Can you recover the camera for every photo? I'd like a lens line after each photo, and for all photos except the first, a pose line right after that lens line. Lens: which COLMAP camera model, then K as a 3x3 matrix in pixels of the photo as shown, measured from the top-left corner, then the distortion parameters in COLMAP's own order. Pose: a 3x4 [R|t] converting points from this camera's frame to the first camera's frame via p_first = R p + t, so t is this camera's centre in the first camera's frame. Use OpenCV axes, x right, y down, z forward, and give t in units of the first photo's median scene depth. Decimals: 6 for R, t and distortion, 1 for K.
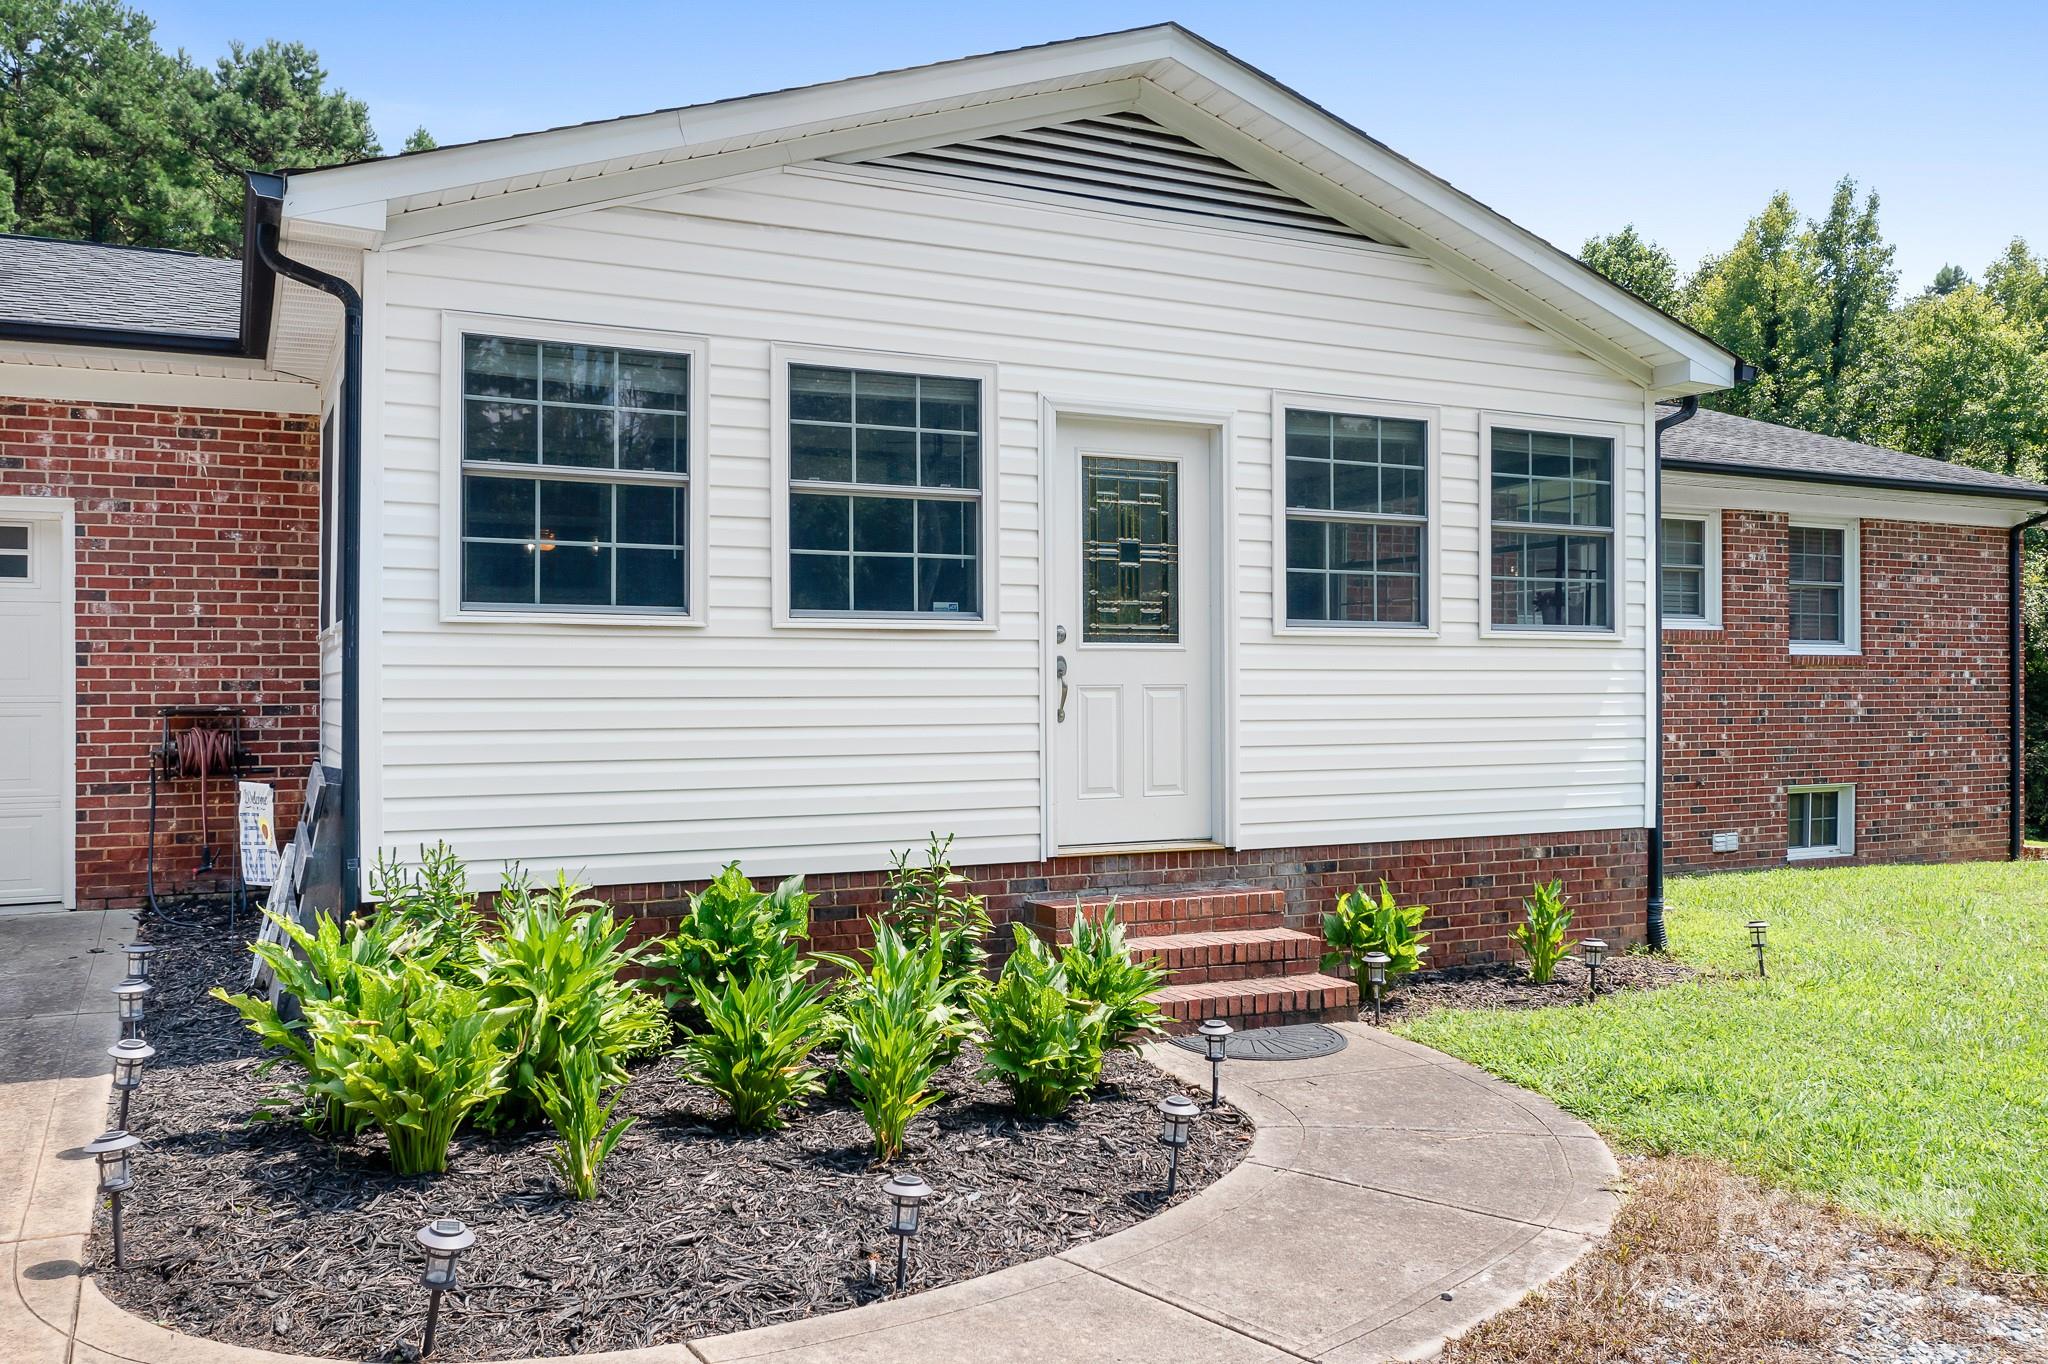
lens RADIAL K [[1616.5, 0, 969.0], [0, 1616.5, 681.3], [0, 0, 1]] dist [-0.010485, -0.017143]
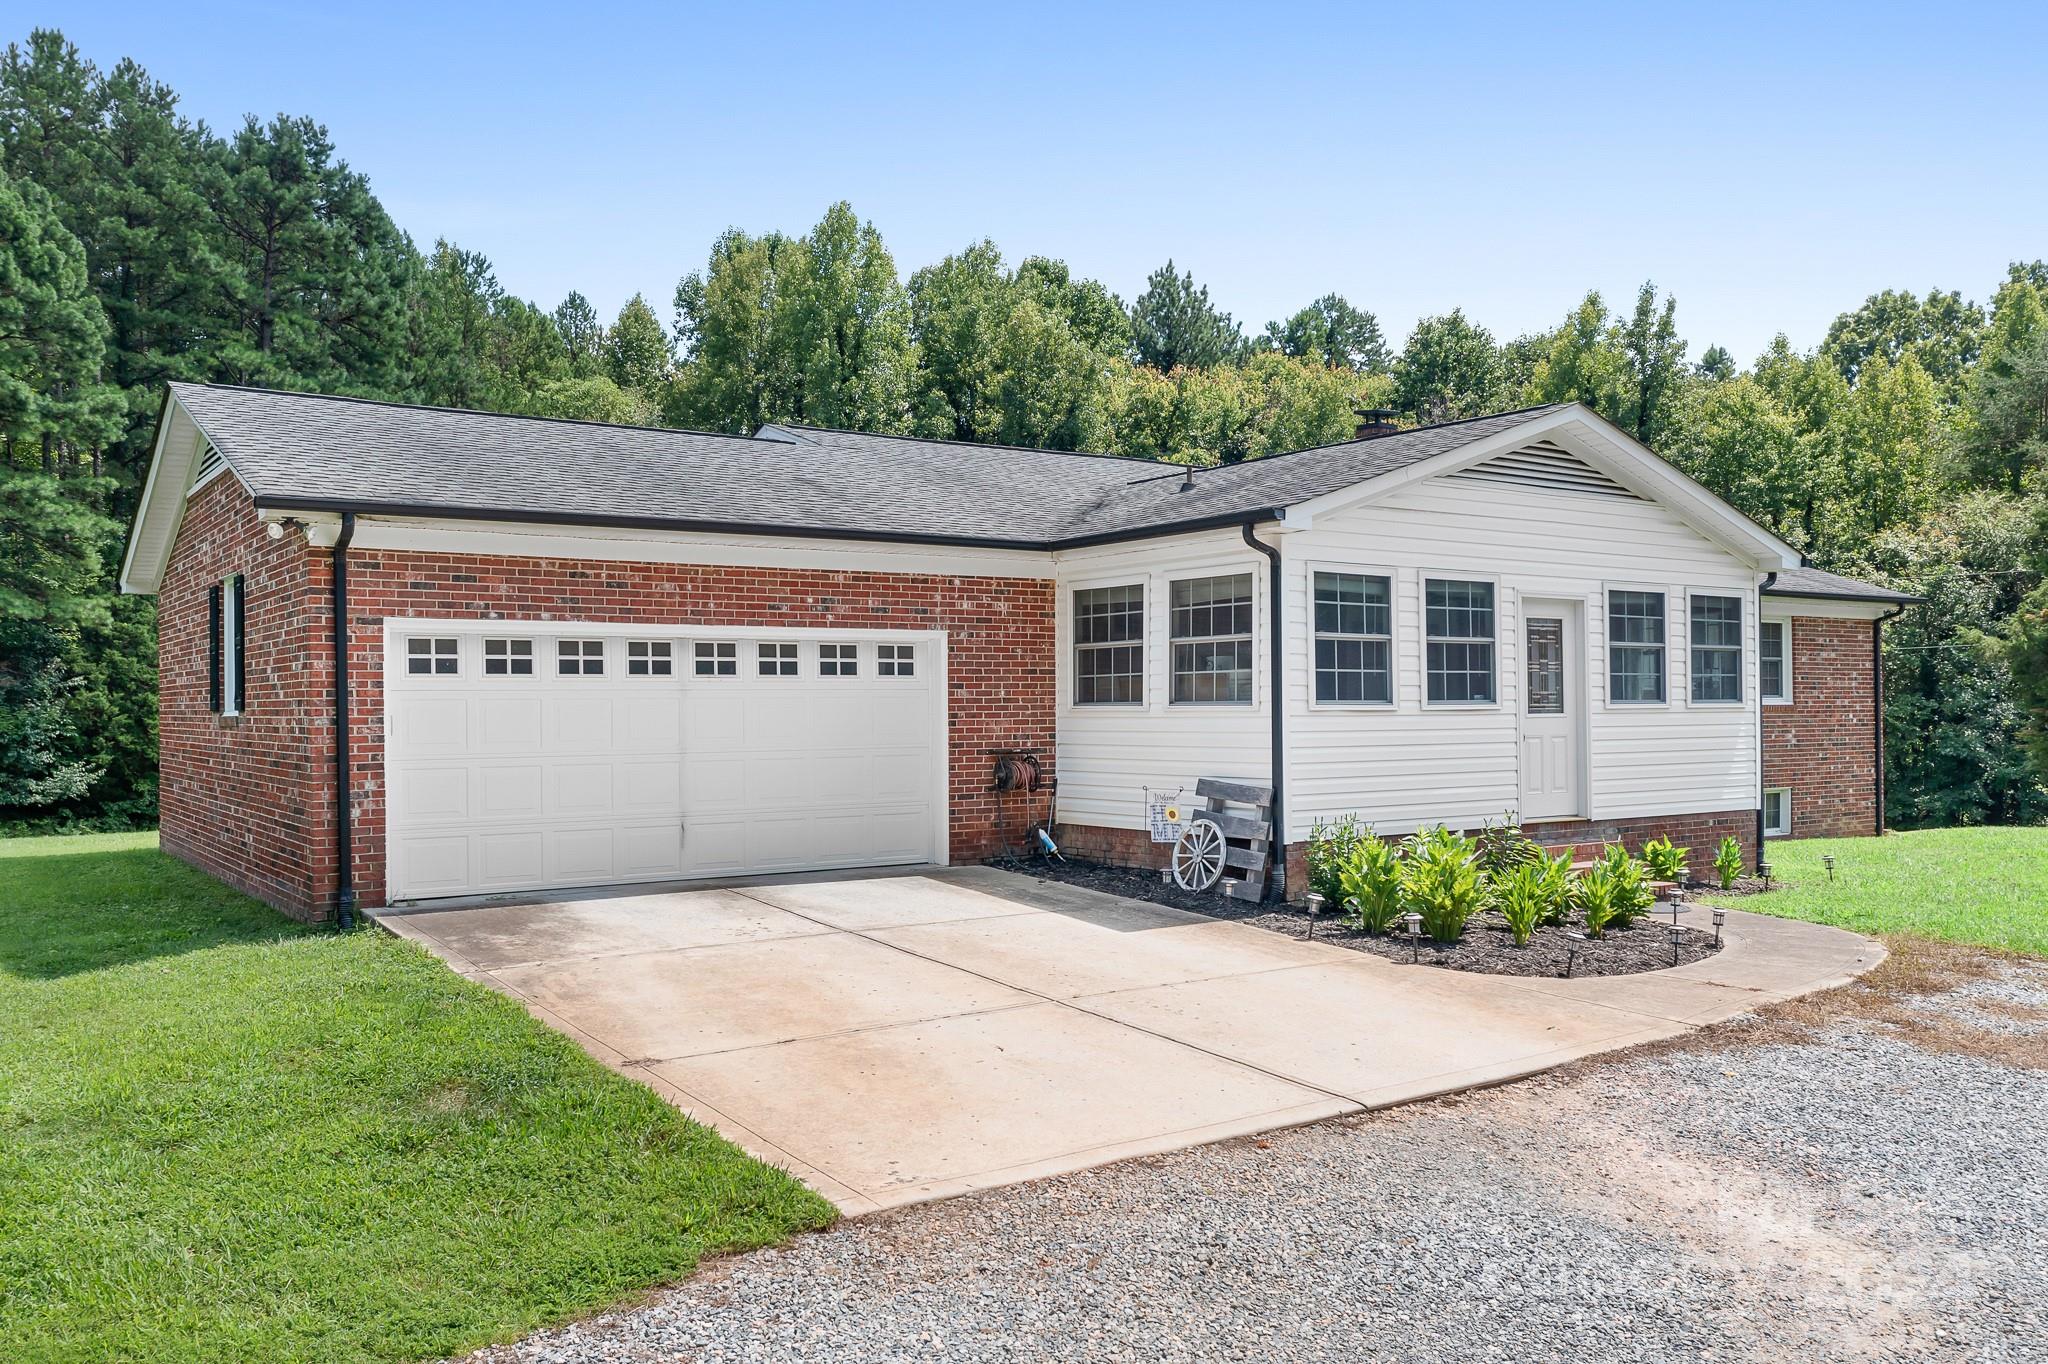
lens RADIAL K [[1636.4, 0, 963.6], [0, 1636.4, 686.3], [0, 0, 1]] dist [-0.028808, 0.005770]
pose [[0.990505, -0.001147, 0.137471, -0.720211], [0.002479, 0.999952, -0.009517, -0.033310], [-0.137453, 0.009767, 0.990460, -0.701738]]
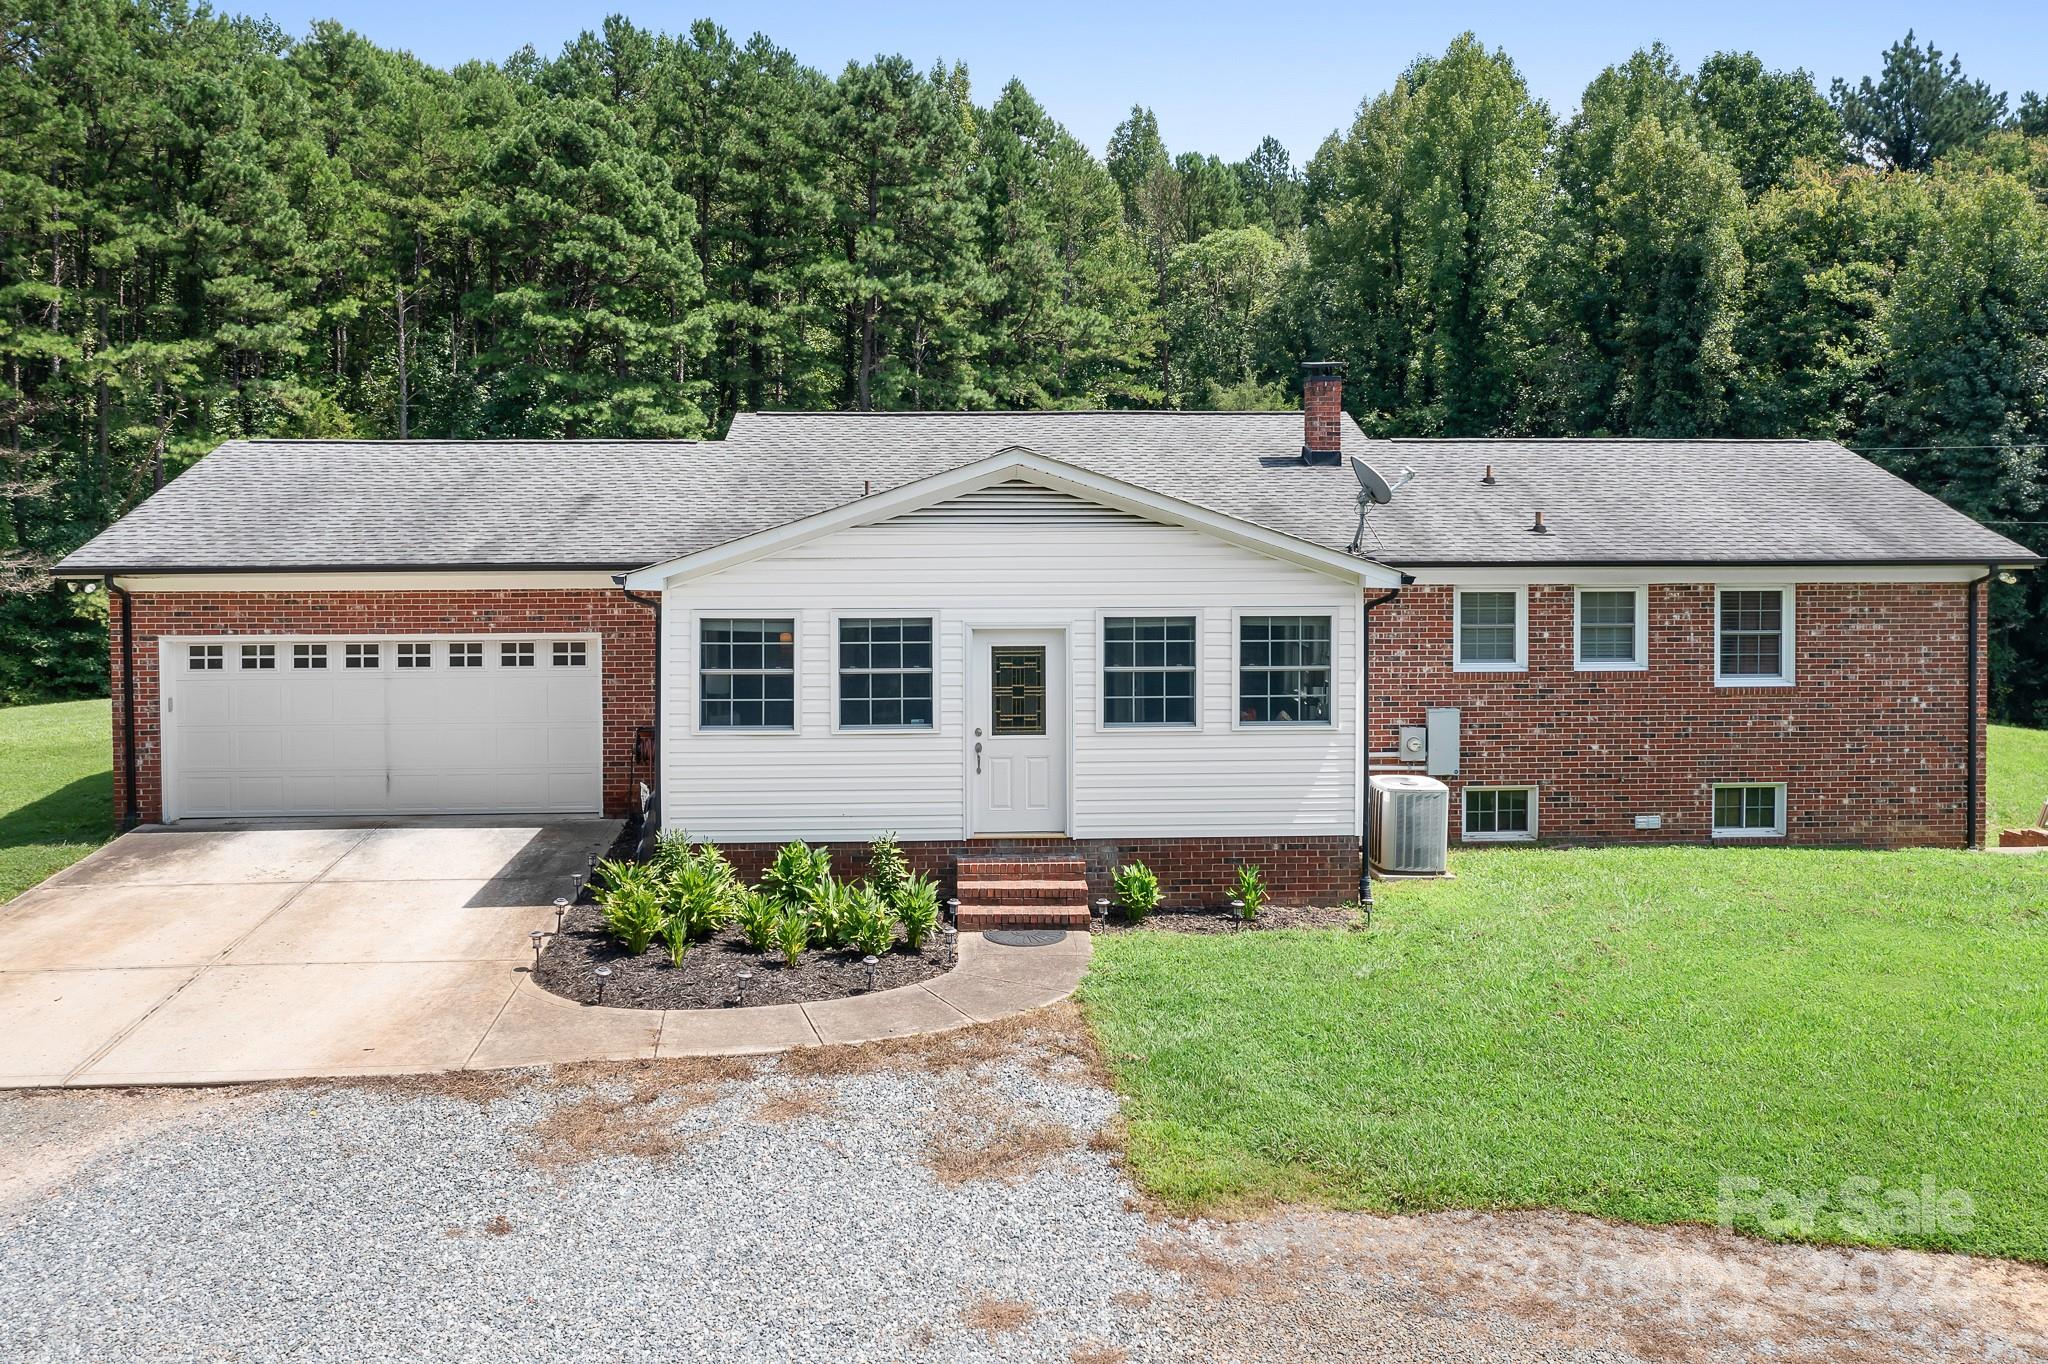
lens RADIAL K [[1605.6, 0, 971.6], [0, 1605.6, 503.4], [0, 0, 1]] dist [-0.010187, -0.008133]
pose [[0.919681, 0.001487, -0.392663, 0.713378], [0.001115, 0.999979, 0.006400, -0.279727], [0.392665, -0.006323, 0.919660, -0.759651]]
